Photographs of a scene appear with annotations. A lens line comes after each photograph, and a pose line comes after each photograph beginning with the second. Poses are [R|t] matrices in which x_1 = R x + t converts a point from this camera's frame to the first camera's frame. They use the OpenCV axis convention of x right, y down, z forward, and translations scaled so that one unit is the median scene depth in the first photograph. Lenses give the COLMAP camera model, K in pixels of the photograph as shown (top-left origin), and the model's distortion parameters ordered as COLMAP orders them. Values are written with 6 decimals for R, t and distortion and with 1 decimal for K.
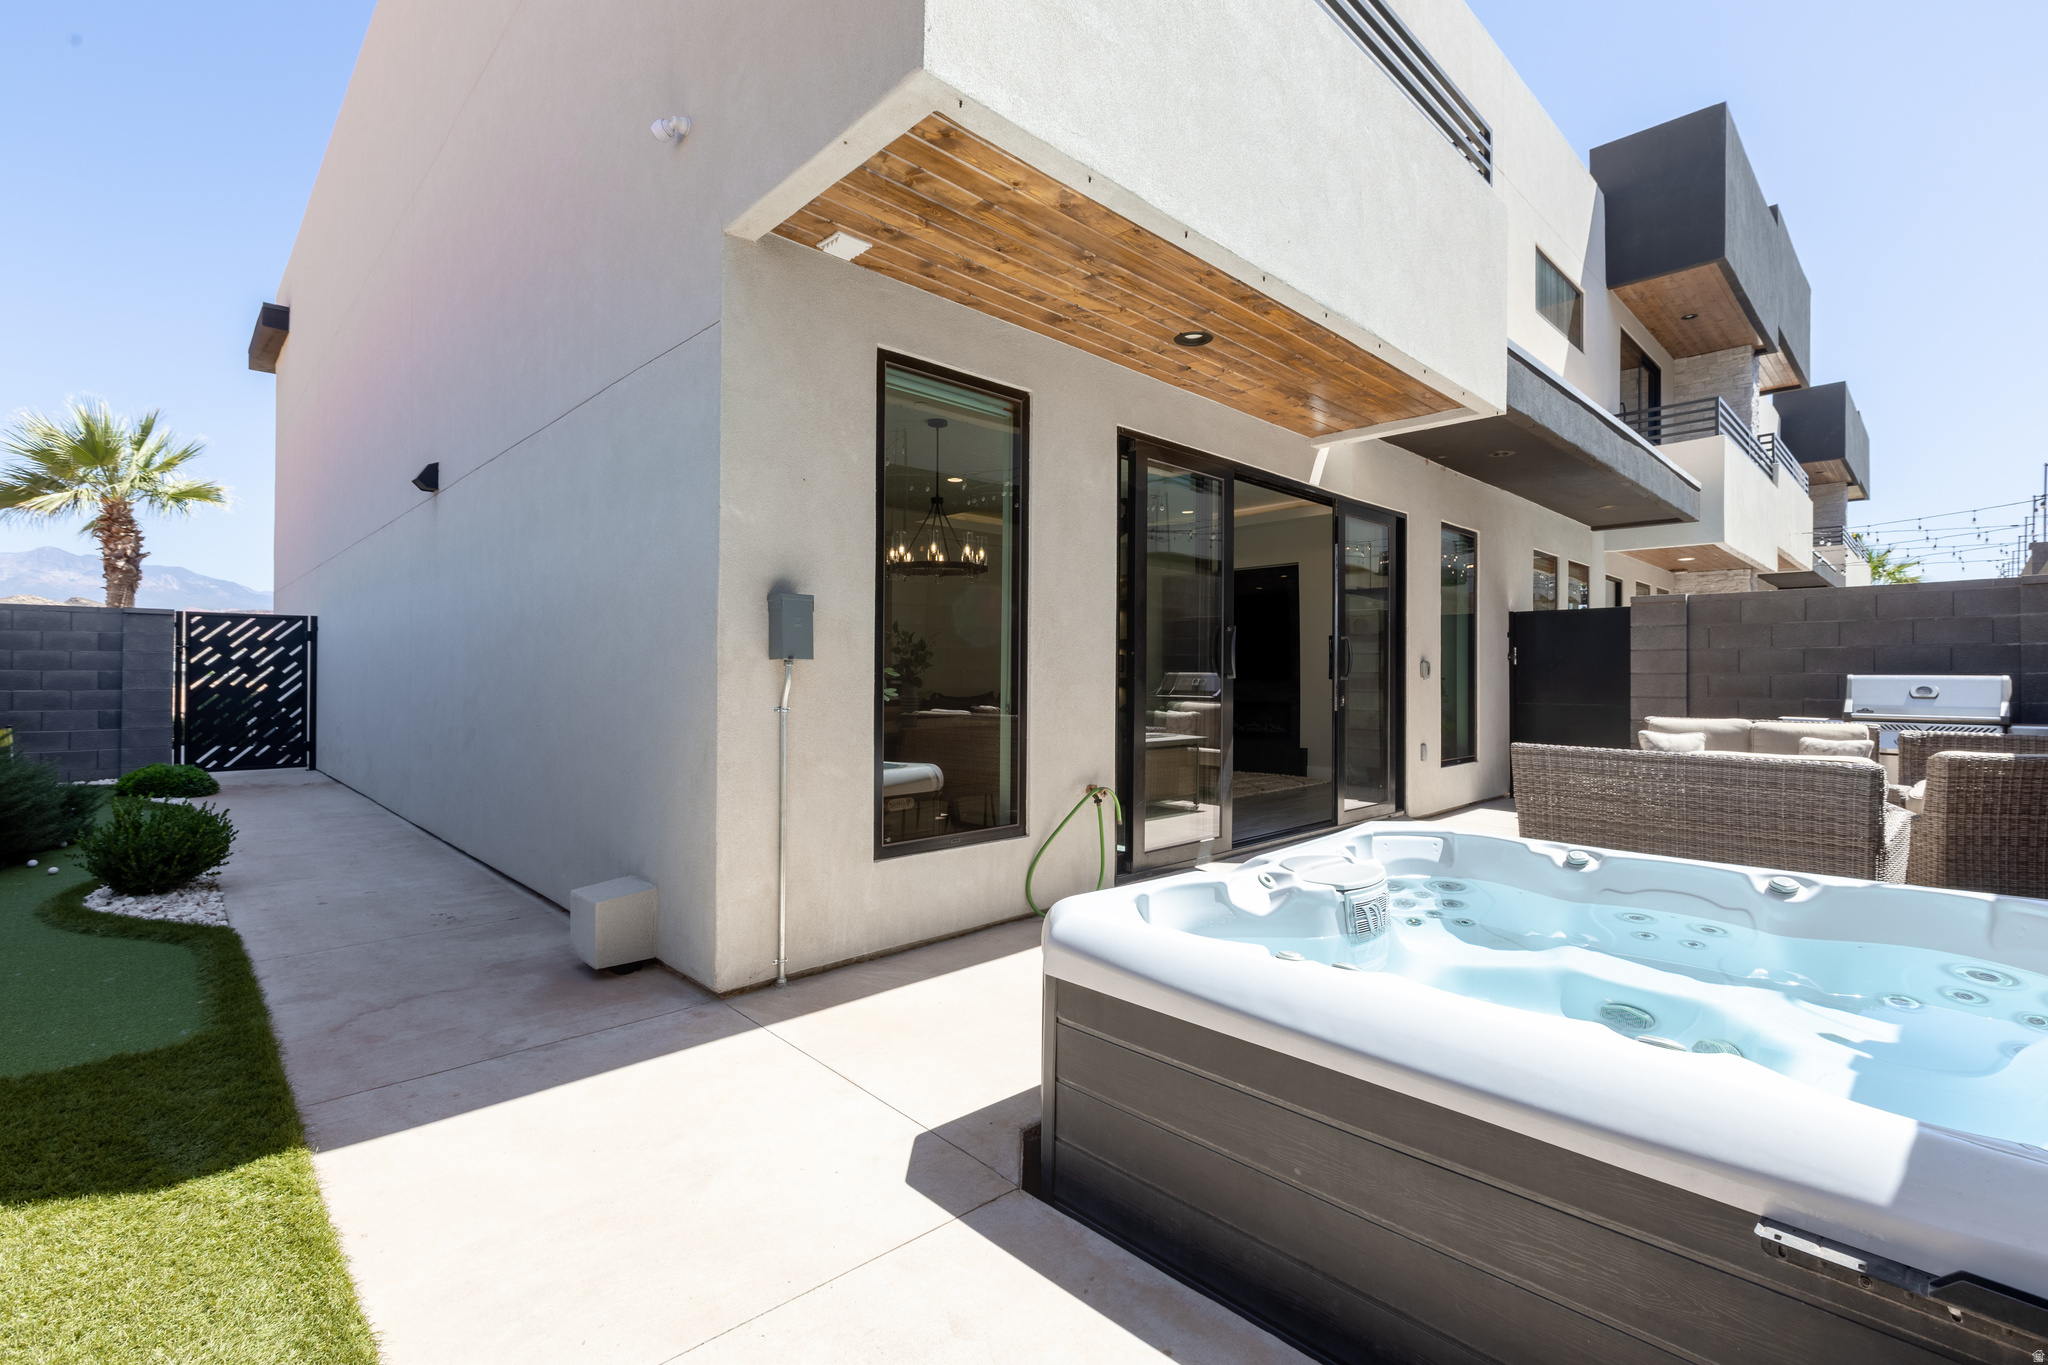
lens RADIAL K [[901.3, 0, 1019.6], [0, 901.3, 677.4], [0, 0, 1]] dist [0.001263, -0.000712]
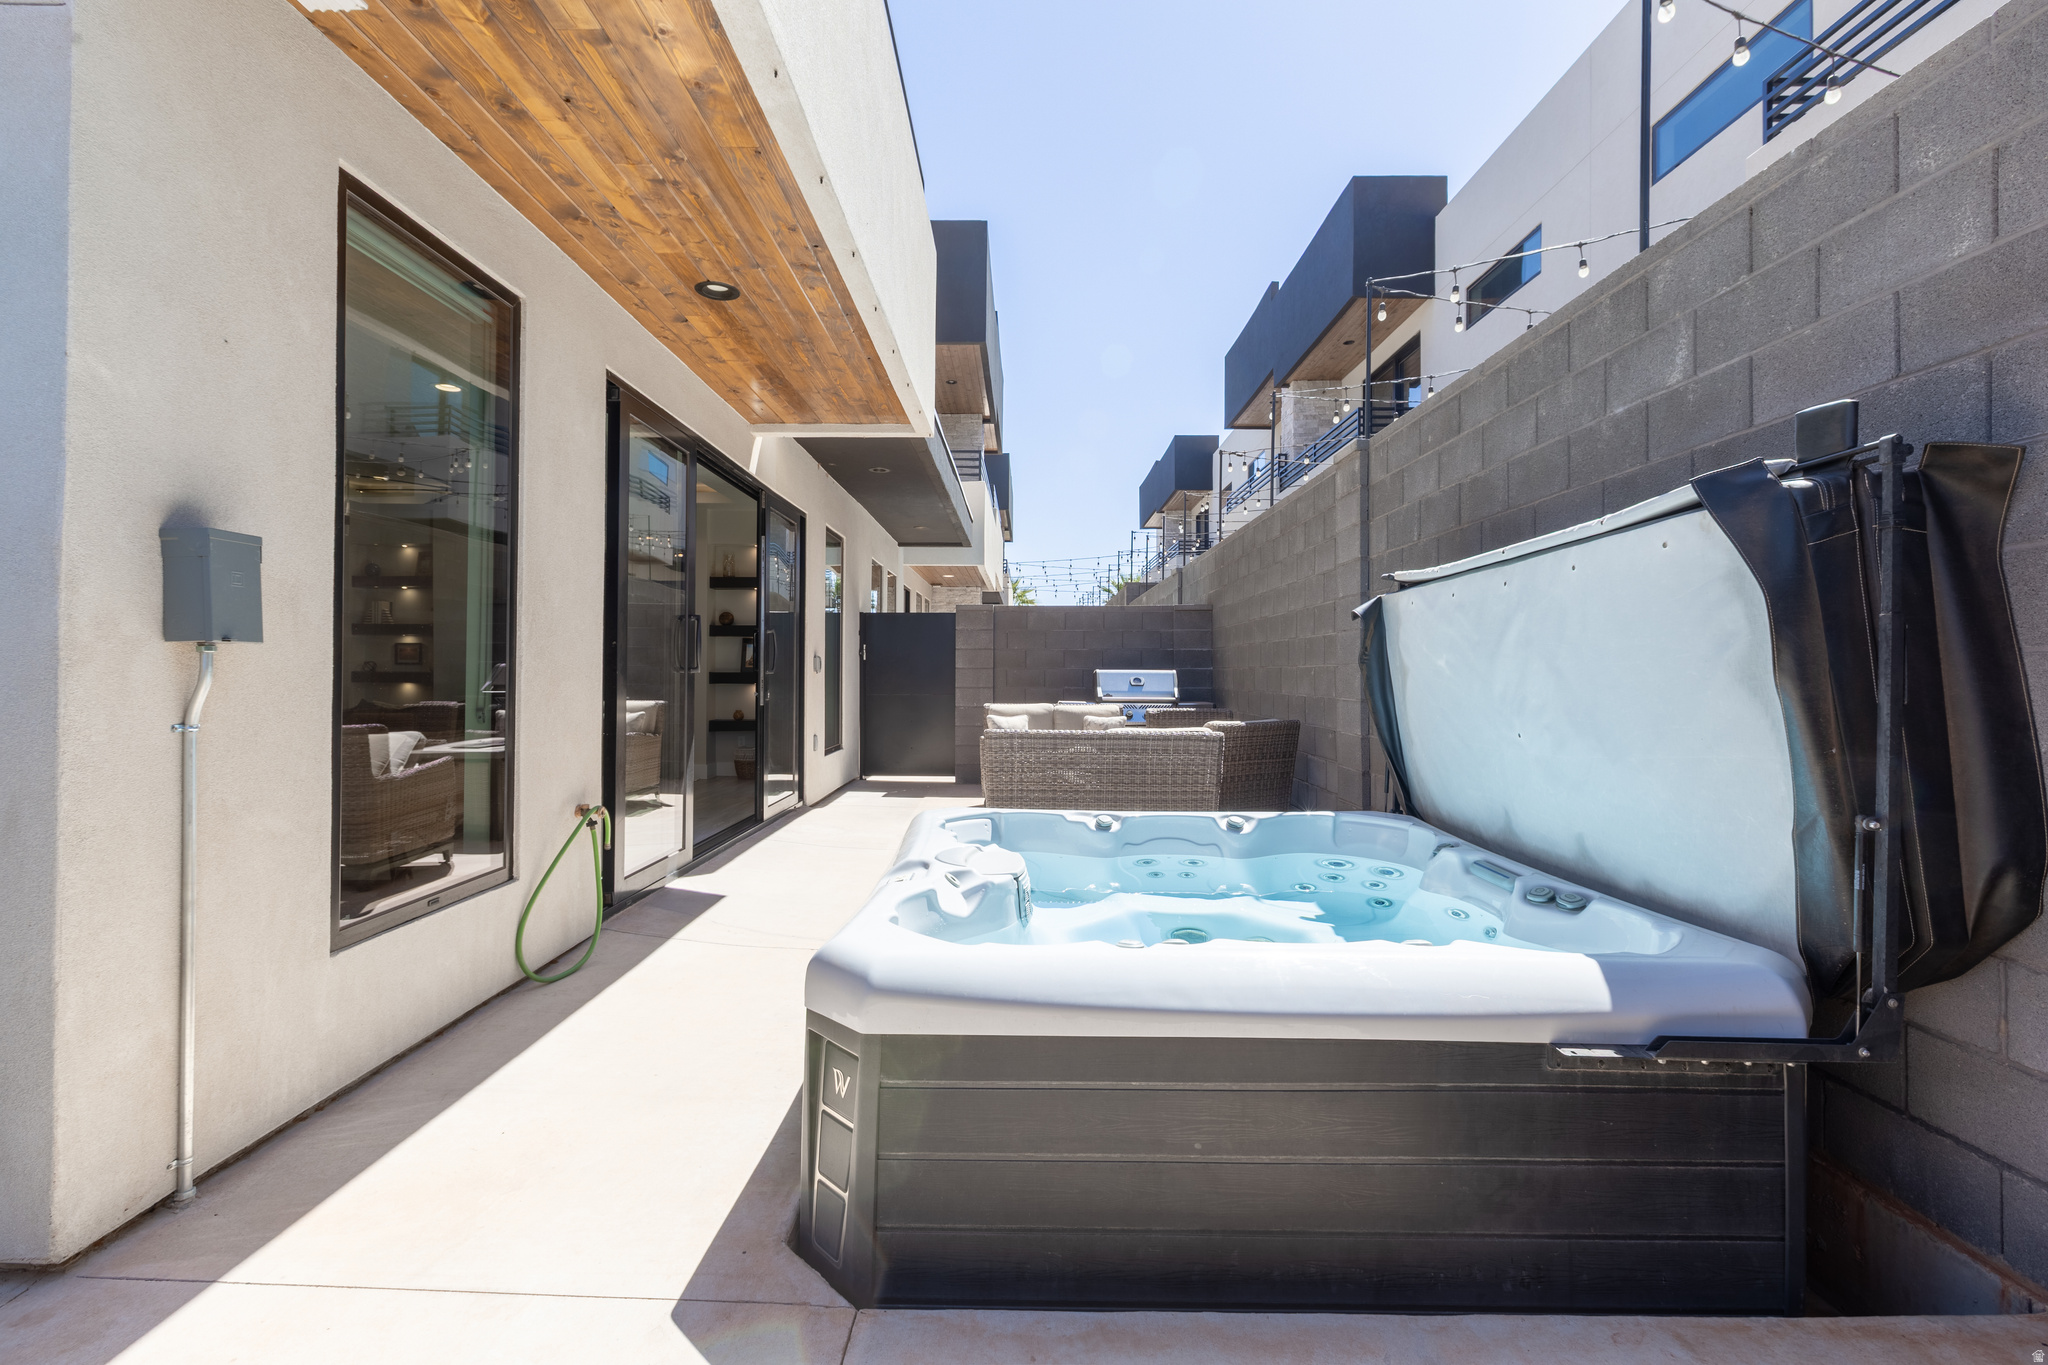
lens RADIAL K [[901.3, 0, 1014.7], [0, 901.3, 675.1], [0, 0, 1]] dist [0.001263, -0.000712]
pose [[0.707871, -0.003073, 0.706335, -0.278441], [-0.000221, 0.999990, 0.004573, -0.001117], [-0.706341, -0.003393, 0.707863, 0.198710]]
